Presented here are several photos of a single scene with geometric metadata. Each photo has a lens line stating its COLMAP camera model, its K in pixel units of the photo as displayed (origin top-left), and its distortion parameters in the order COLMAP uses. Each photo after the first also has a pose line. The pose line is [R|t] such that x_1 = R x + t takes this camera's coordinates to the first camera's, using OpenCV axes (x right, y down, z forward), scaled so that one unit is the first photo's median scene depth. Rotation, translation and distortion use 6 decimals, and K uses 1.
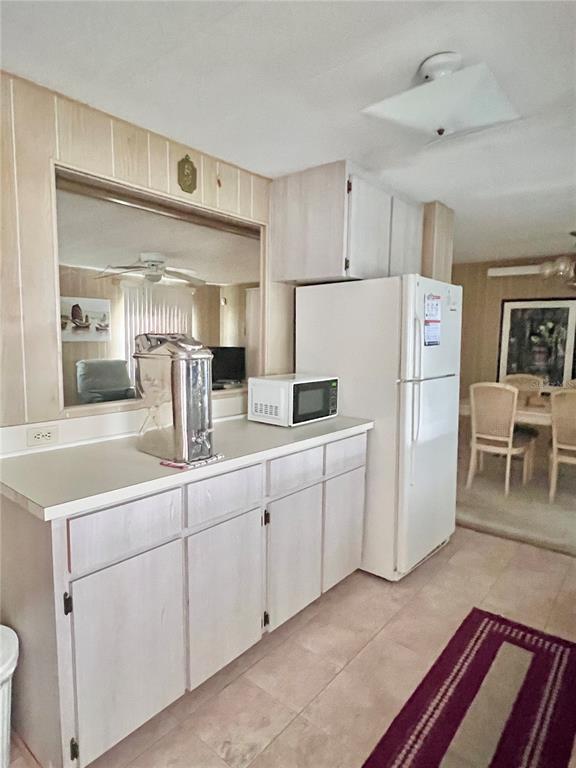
lens RADIAL K [[456.2, 0, 288.0], [0, 456.2, 384.0], [0, 0, 1]] dist [-0.002805, 0.000421]
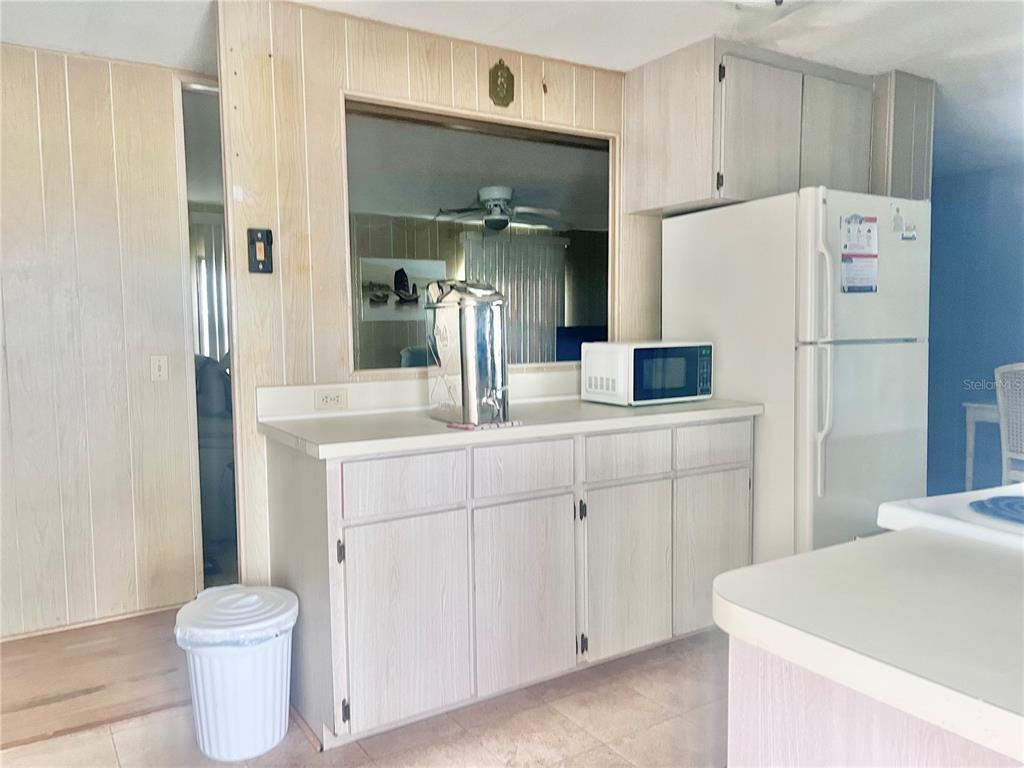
lens RADIAL K [[759.2, 0, 512.0], [0, 759.2, 384.0], [0, 0, 1]] dist [0.099473, -0.213768]
pose [[0.953366, 0.000590, -0.301816, 0.193036], [-0.006566, 0.999802, -0.018786, 0.083071], [0.301746, 0.019892, 0.953181, -0.244961]]
